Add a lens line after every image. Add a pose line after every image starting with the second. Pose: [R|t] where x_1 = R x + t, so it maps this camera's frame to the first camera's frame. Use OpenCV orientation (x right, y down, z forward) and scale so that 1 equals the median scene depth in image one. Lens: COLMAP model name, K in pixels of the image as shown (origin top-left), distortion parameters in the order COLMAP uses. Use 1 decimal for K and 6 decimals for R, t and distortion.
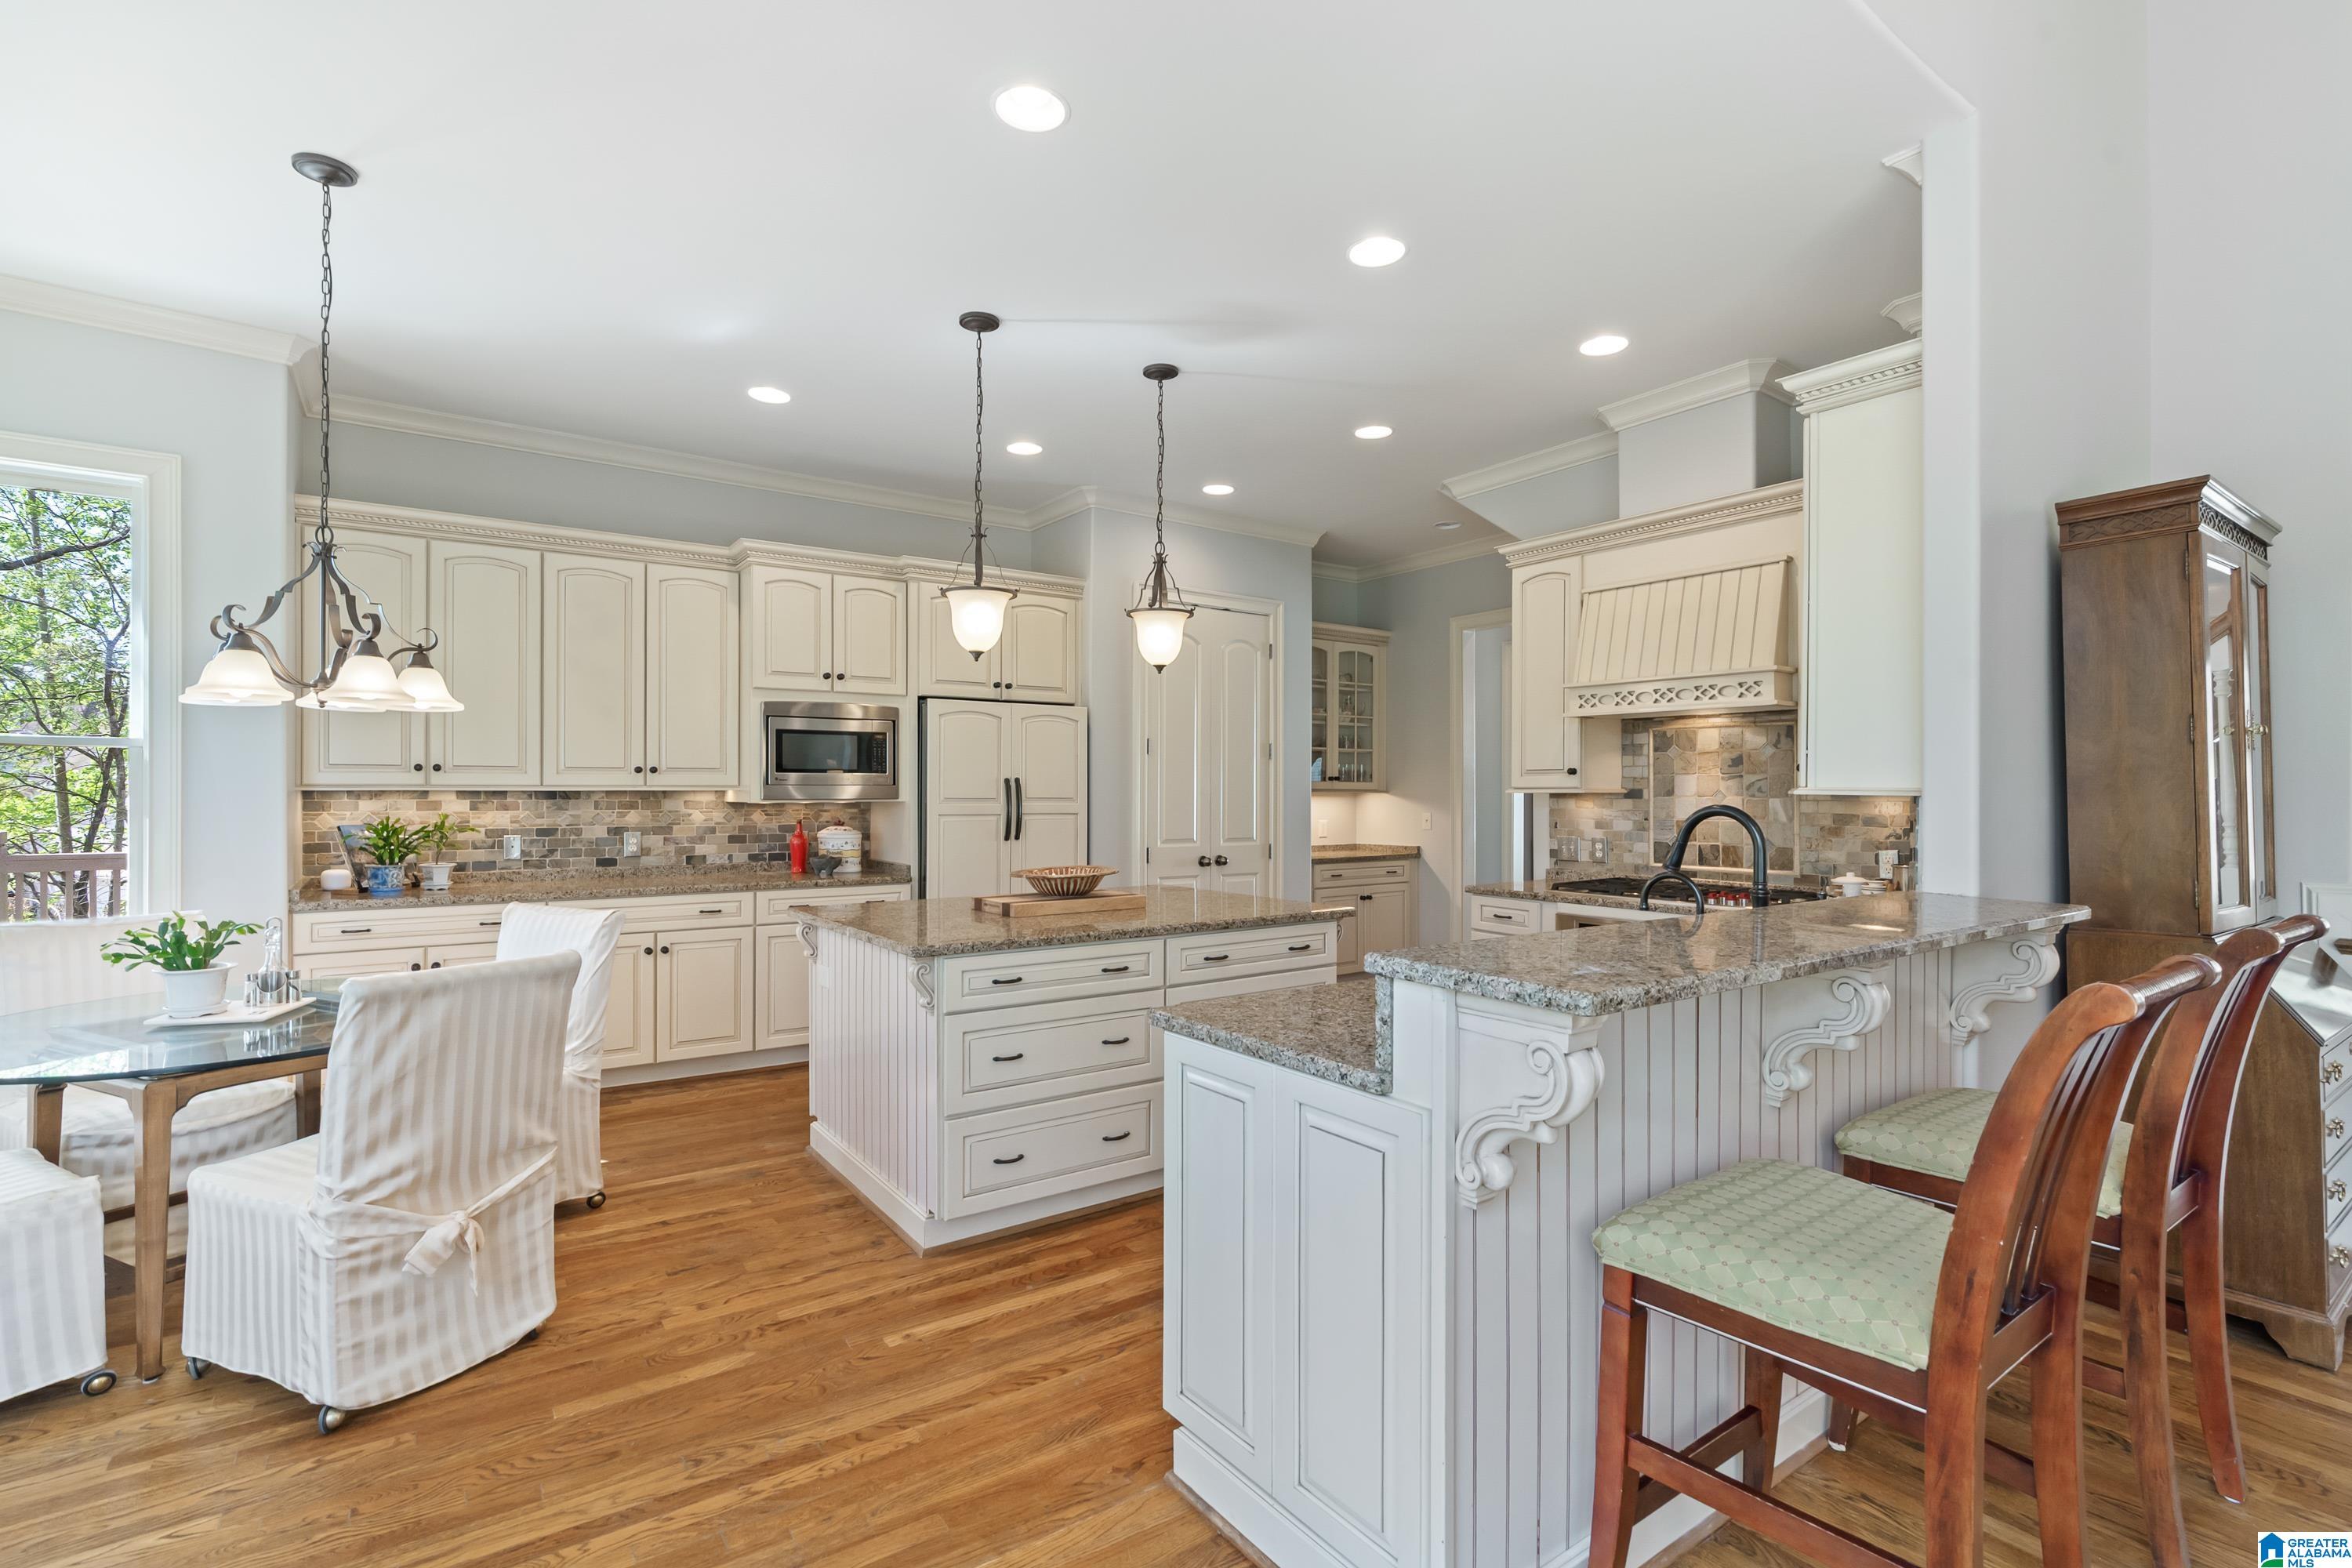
lens RADIAL K [[1070.3, 0, 1190.6], [0, 1070.3, 785.5], [0, 0, 1]] dist [-0.011161, 0.003469]
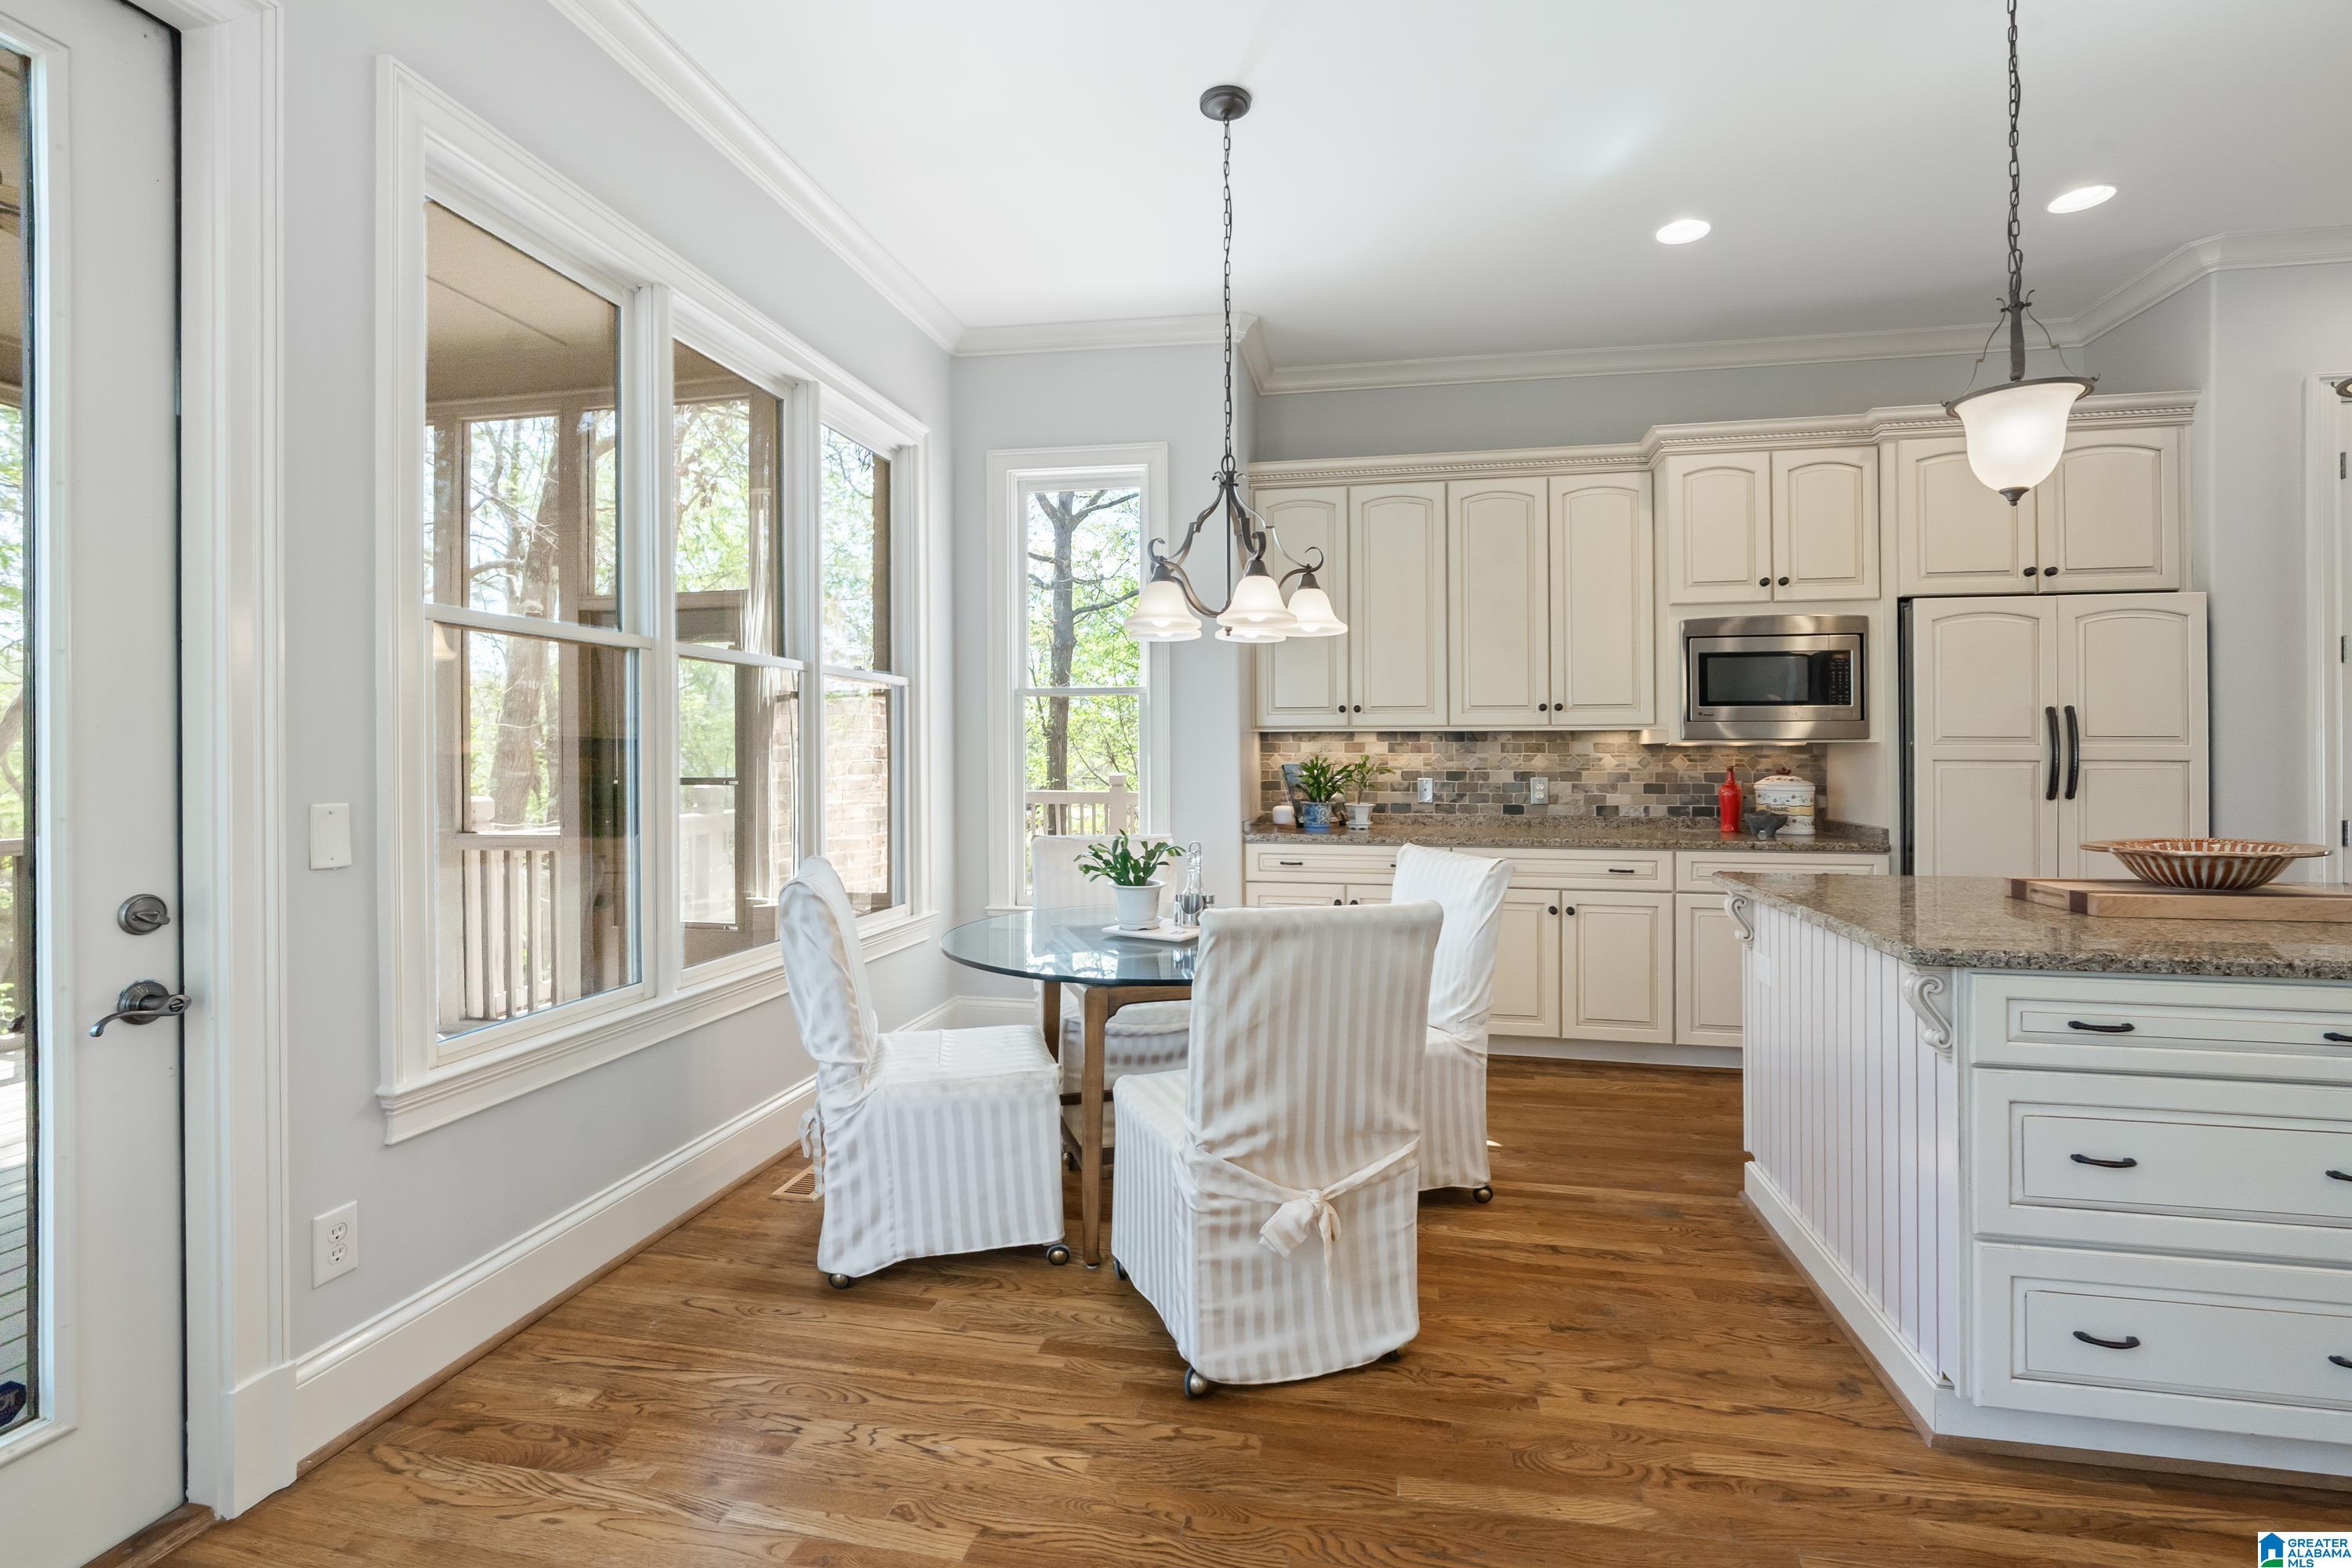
lens RADIAL K [[1070.3, 0, 1207.6], [0, 1070.3, 743.4], [0, 0, 1]] dist [-0.011161, 0.003469]
pose [[0.688499, -0.009494, -0.725175, -0.066594], [0.004757, 0.999952, -0.008575, 0.025427], [0.725222, 0.002454, 0.688511, 0.199282]]
